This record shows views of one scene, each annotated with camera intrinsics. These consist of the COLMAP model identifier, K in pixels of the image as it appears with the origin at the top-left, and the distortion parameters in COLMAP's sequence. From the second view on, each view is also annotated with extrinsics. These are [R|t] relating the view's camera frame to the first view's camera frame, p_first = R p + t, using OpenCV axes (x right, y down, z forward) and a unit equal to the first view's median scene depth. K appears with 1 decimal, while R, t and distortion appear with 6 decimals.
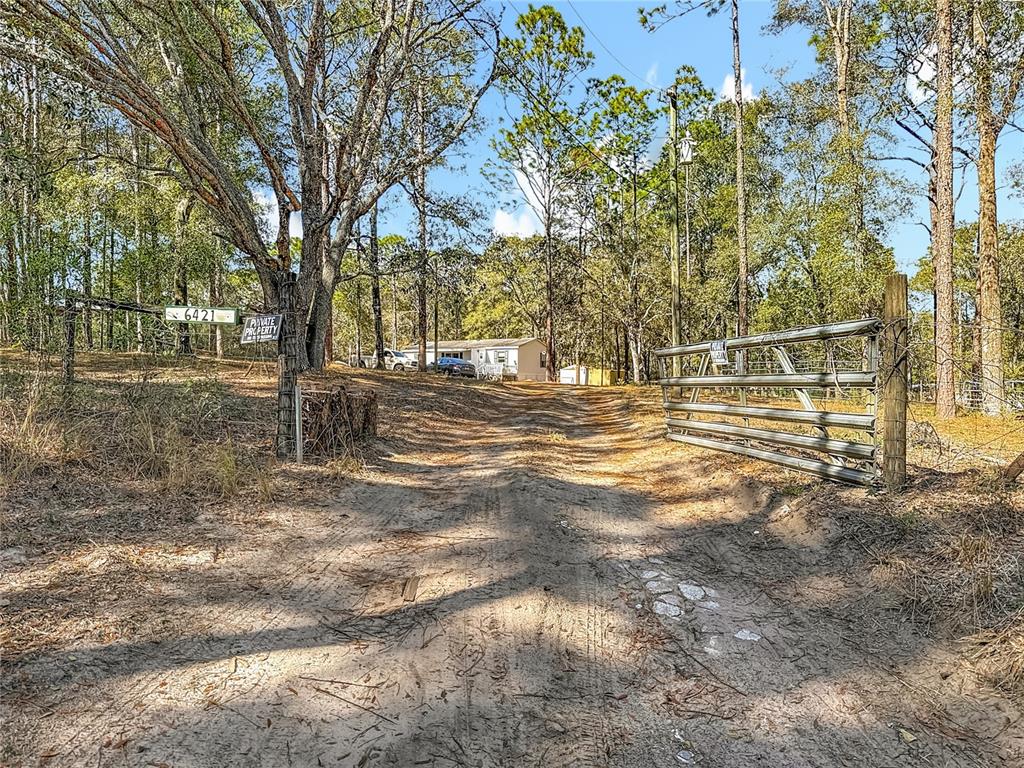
lens RADIAL K [[427.8, 0, 512.0], [0, 427.8, 384.0], [0, 0, 1]] dist [0.000654, 0.000039]
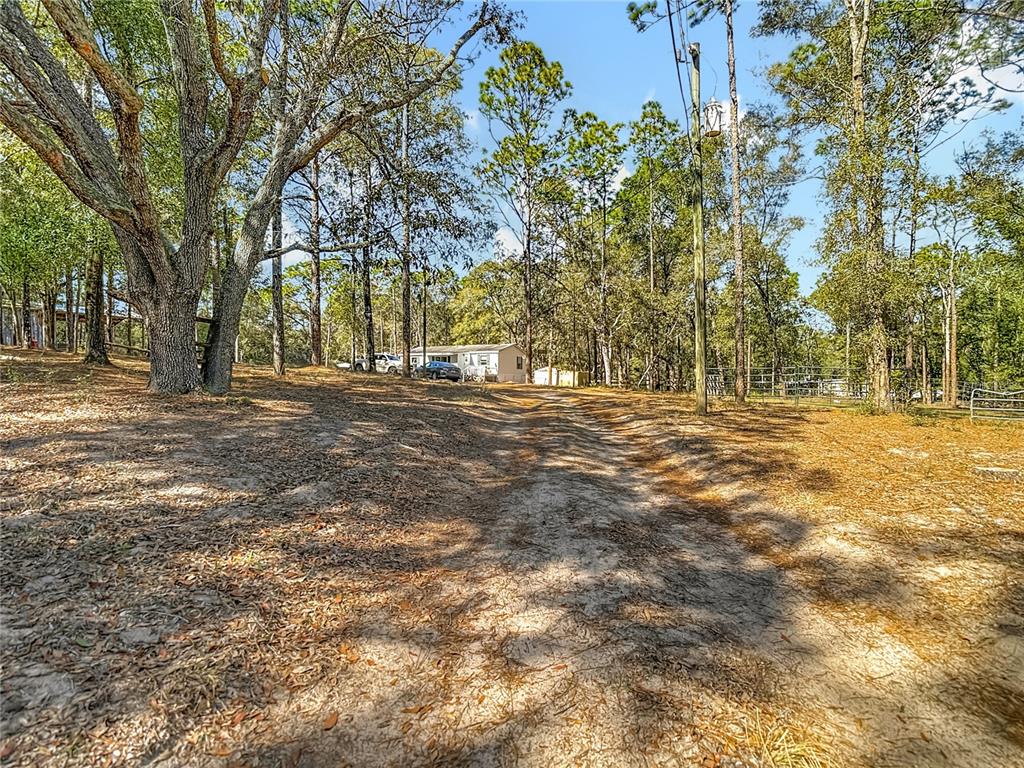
lens RADIAL K [[746.8, 0, 512.0], [0, 746.8, 384.0], [0, 0, 1]] dist [0.006332, 0.000593]
pose [[0.999960, 0.001986, -0.008689, 0.063907], [-0.002392, 0.998892, -0.047008, 0.088163], [0.008586, 0.047027, 0.998857, -0.931685]]
